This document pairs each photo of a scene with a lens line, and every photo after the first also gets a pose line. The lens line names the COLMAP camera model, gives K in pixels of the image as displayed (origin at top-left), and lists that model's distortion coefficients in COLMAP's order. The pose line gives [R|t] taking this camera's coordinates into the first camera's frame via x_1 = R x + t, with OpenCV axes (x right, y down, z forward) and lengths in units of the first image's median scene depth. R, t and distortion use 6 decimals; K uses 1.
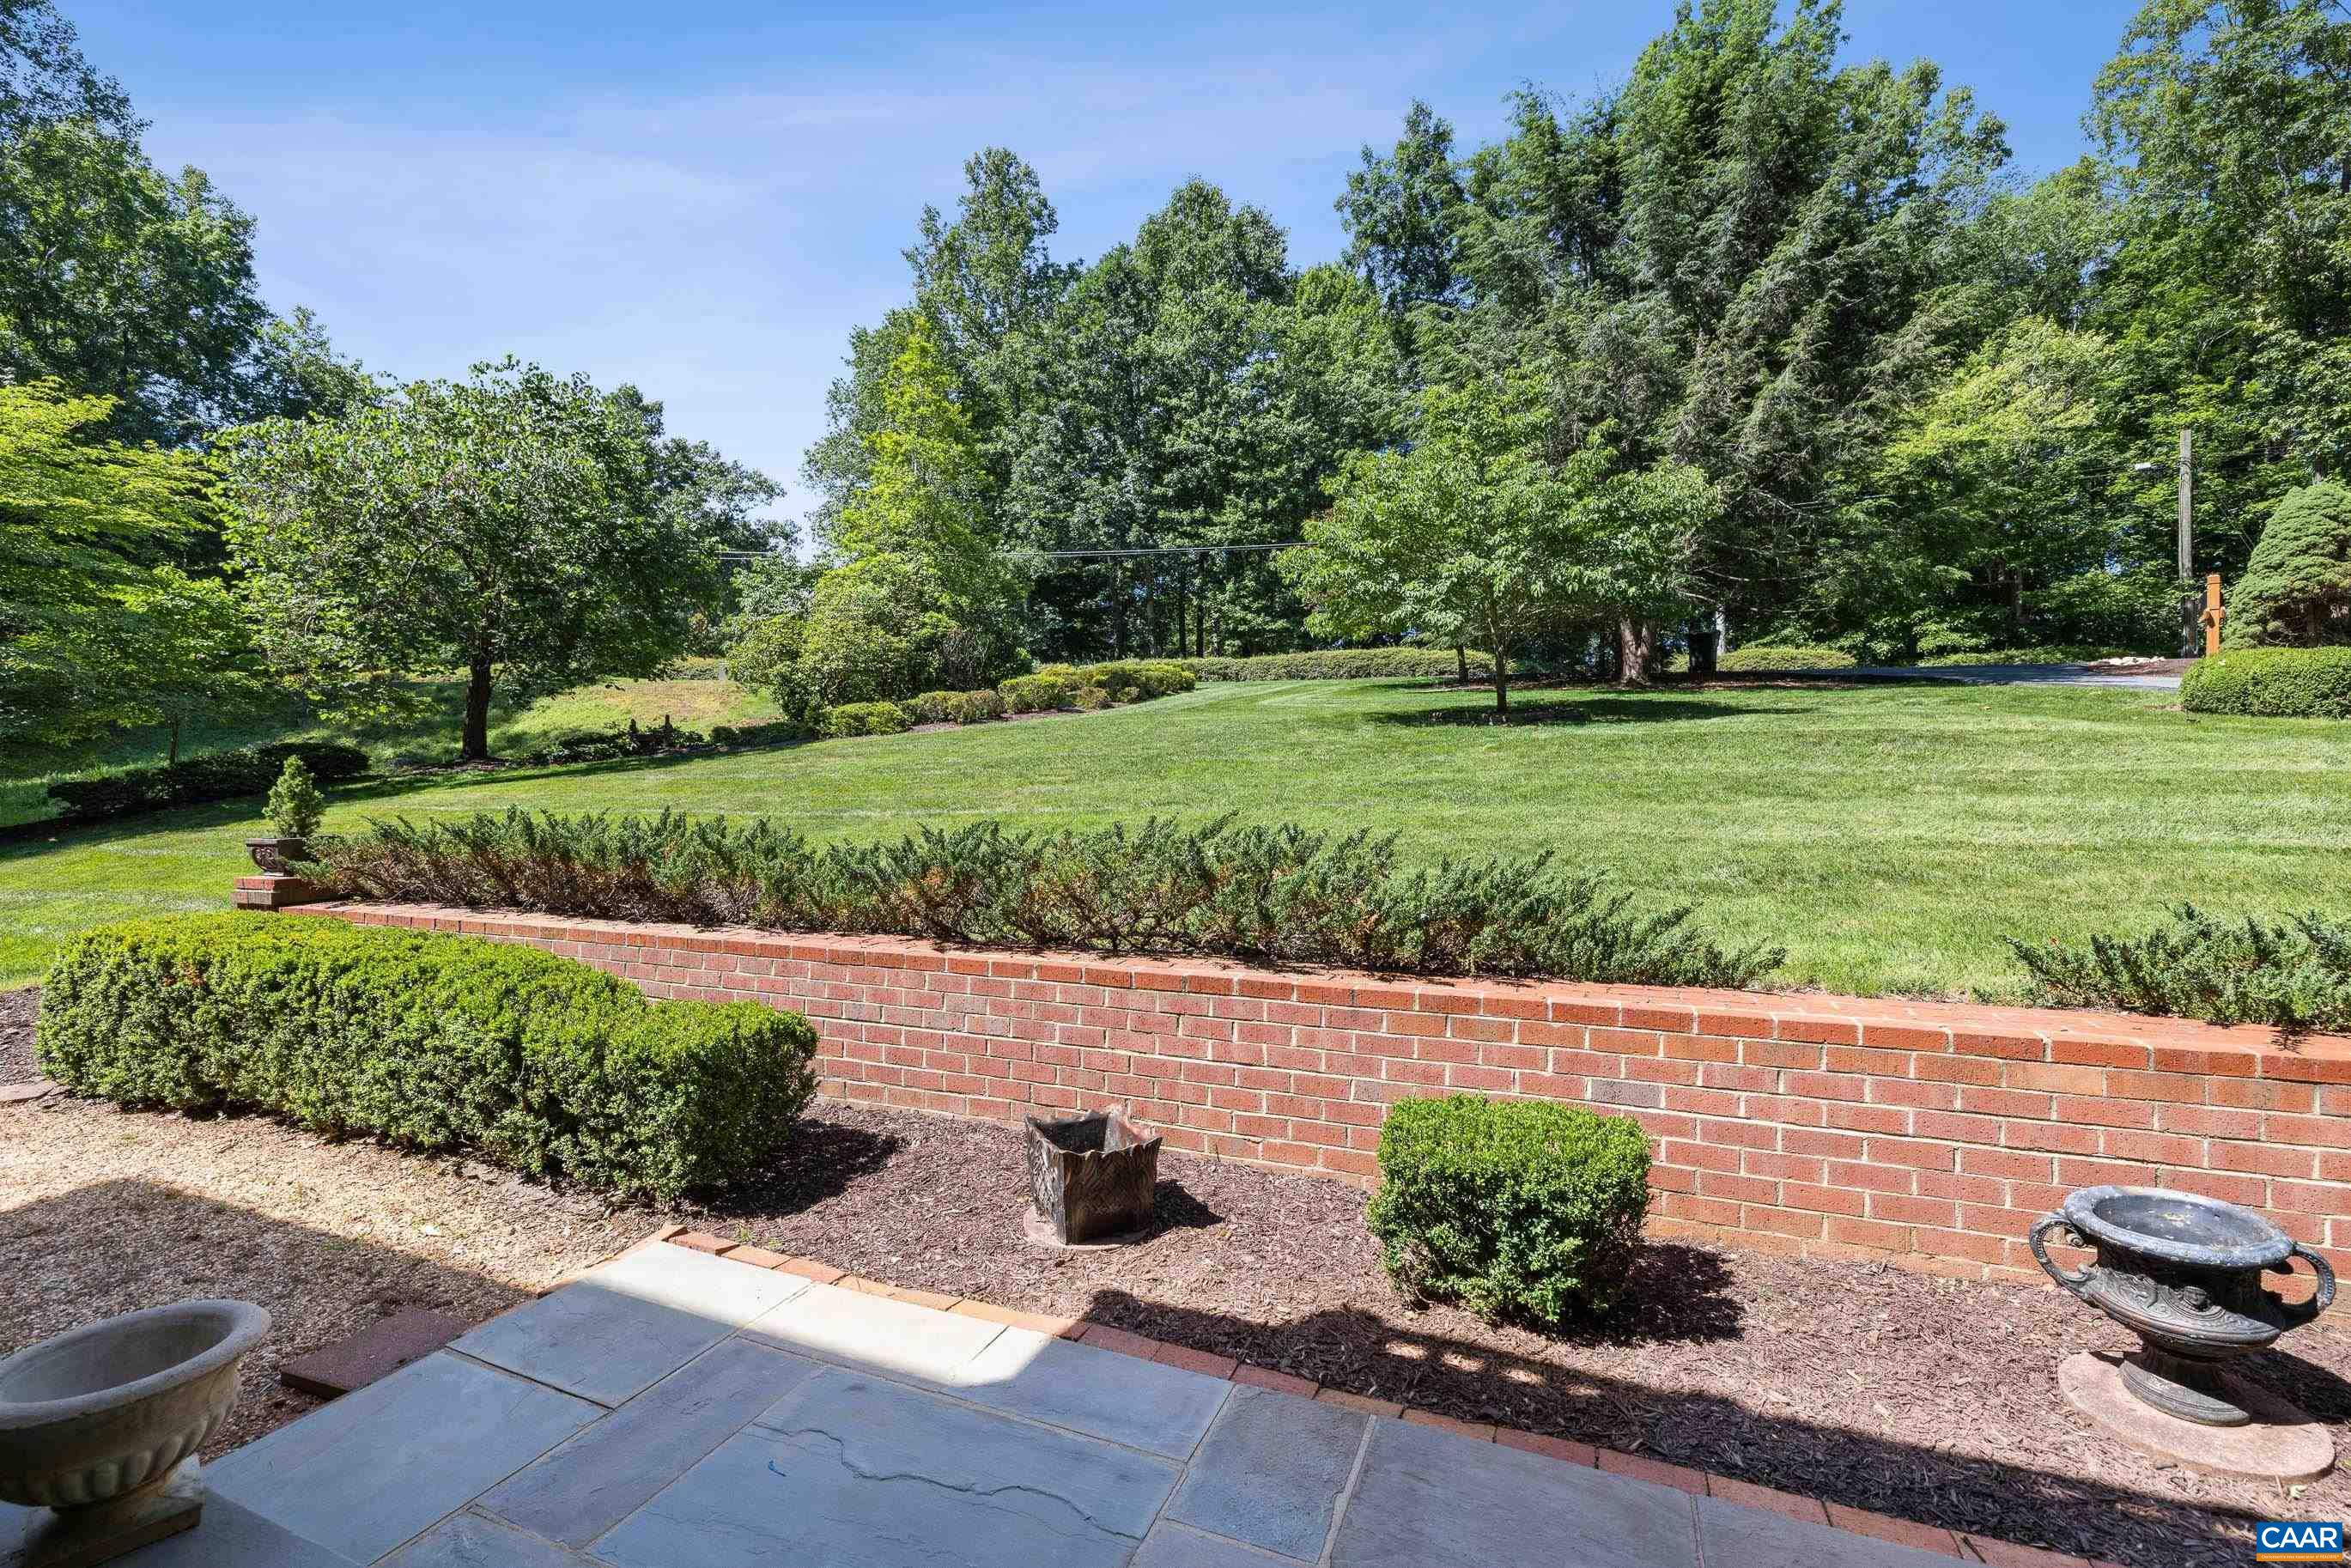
lens RADIAL K [[996.9, 0, 1175.6], [0, 996.9, 785.1], [0, 0, 1]] dist [0.001535, -0.000300]
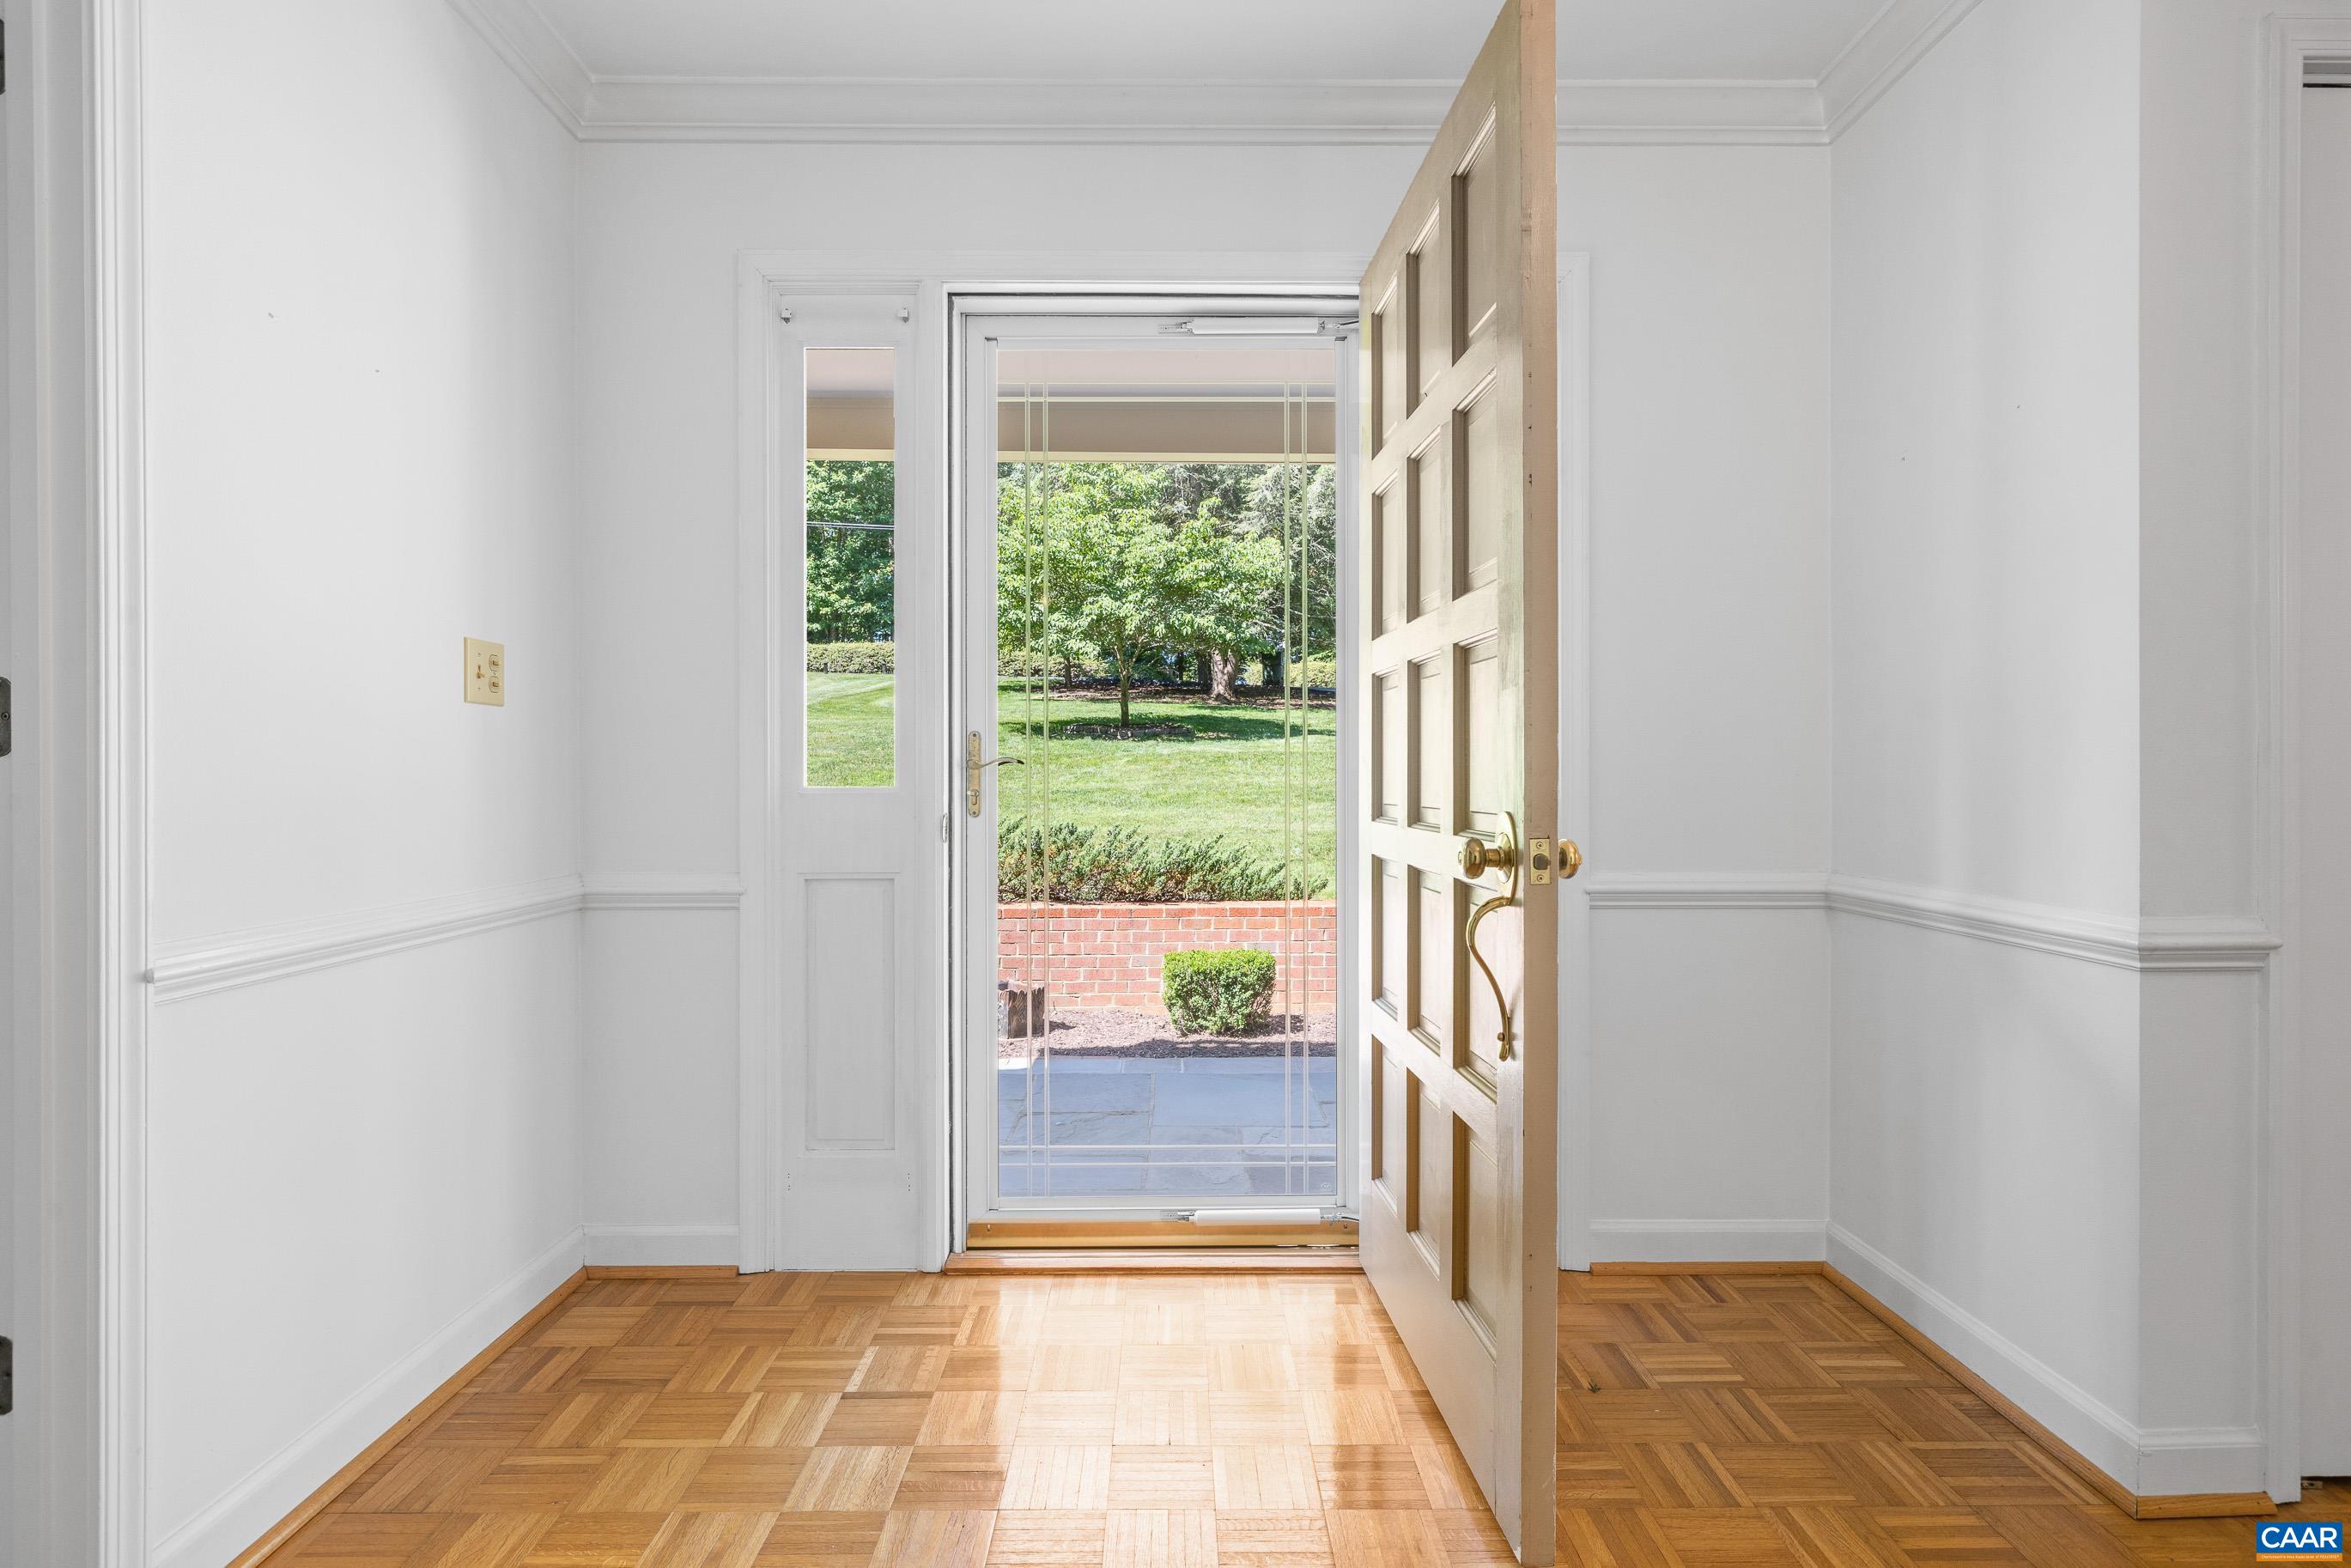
lens RADIAL K [[1130.7, 0, 1175.9], [0, 1130.7, 784.7], [0, 0, 1]] dist [0.008820, -0.000380]
pose [[0.918813, 0.003301, 0.394679, -0.161361], [-0.004716, 0.999985, 0.002615, -0.010587], [-0.394664, -0.004264, 0.918815, -0.275436]]
